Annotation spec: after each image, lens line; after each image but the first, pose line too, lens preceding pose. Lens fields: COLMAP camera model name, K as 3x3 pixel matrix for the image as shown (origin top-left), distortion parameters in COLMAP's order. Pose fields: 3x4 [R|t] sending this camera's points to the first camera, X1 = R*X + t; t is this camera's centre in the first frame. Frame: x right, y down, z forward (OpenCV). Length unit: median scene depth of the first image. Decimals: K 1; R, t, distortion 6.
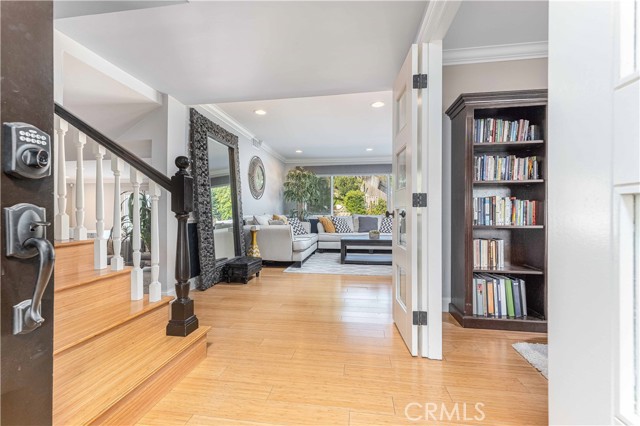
lens RADIAL K [[263.1, 0, 319.6], [0, 263.1, 215.4], [0, 0, 1]] dist [0.001610, 0.000070]
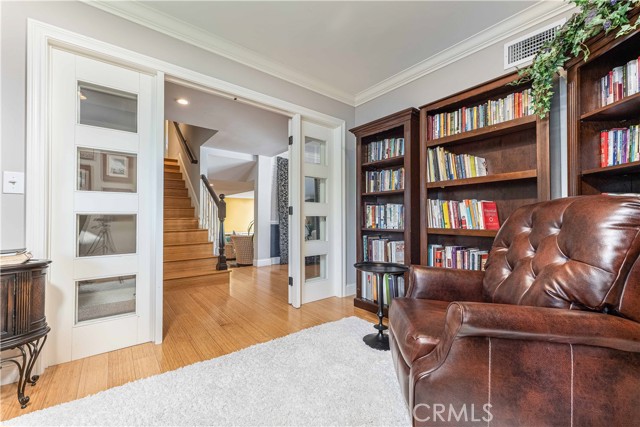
lens RADIAL K [[263.5, 0, 320.4], [0, 263.5, 214.7], [0, 0, 1]] dist [-0.000445, -0.000005]
pose [[0.730070, -0.010183, -0.683296, 1.245582], [-0.005156, 0.999778, -0.020409, 0.000878], [0.683353, 0.018424, 0.729856, -0.070929]]
